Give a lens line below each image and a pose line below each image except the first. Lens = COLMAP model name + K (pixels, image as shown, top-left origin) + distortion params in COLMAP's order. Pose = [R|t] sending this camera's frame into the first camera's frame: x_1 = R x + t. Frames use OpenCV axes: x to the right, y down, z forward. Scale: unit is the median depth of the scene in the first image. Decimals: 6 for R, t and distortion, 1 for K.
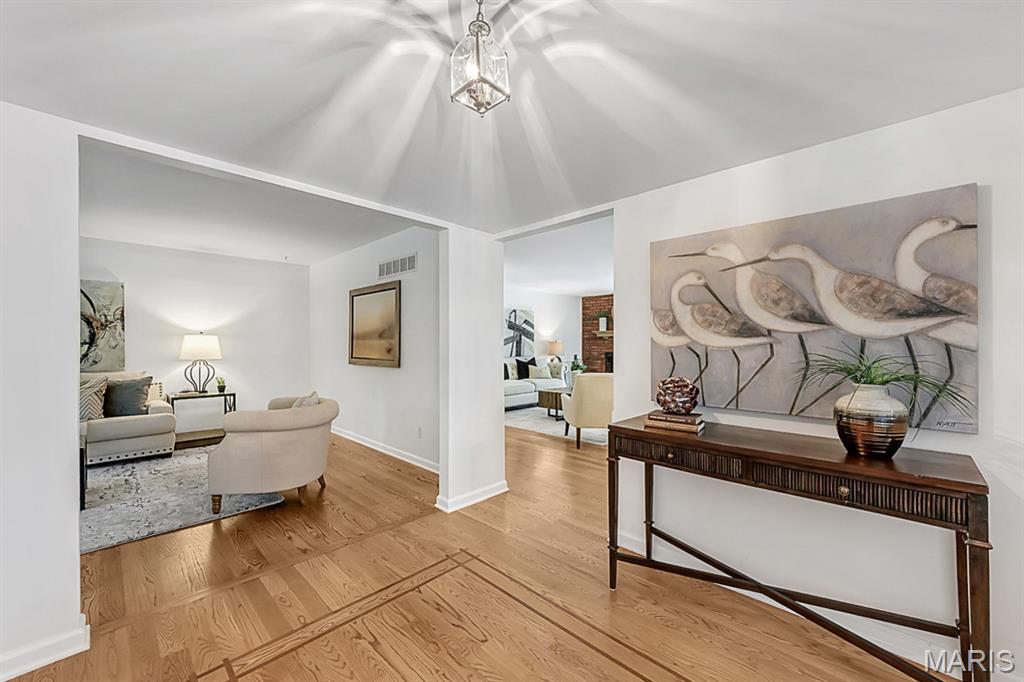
lens RADIAL K [[398.1, 0, 511.2], [0, 398.1, 342.6], [0, 0, 1]] dist [-0.007927, -0.000920]
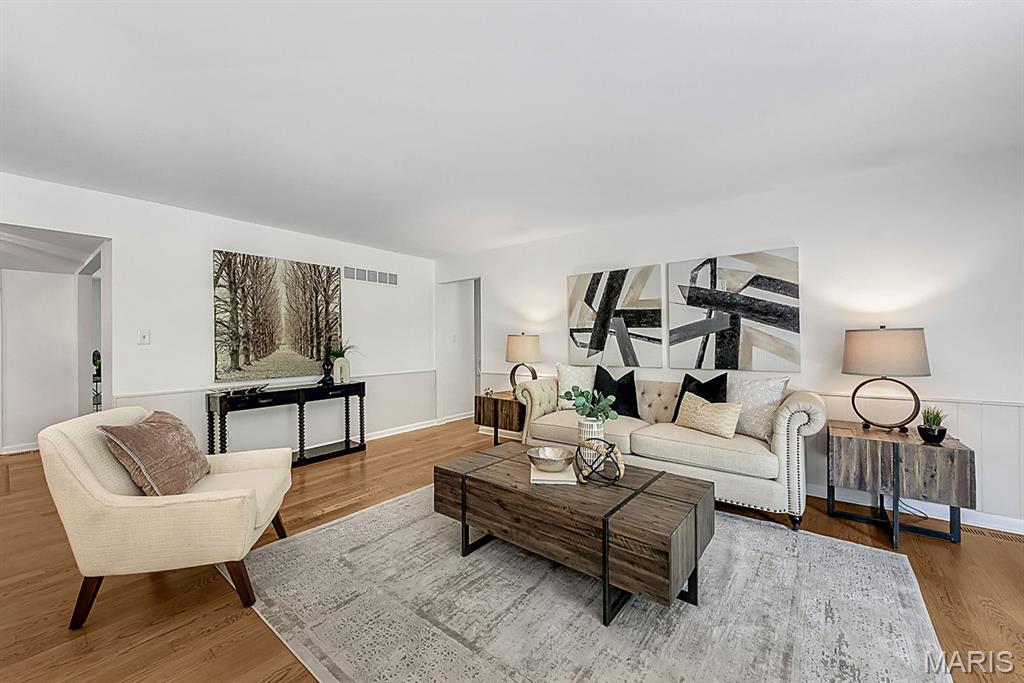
lens RADIAL K [[398.1, 0, 511.2], [0, 398.1, 345.2], [0, 0, 1]] dist [-0.007927, -0.000920]
pose [[0.101316, -0.003793, -0.994847, 0.404147], [-0.001752, 0.999991, -0.003991, 0.011651], [0.994853, 0.002147, 0.101308, 0.740871]]
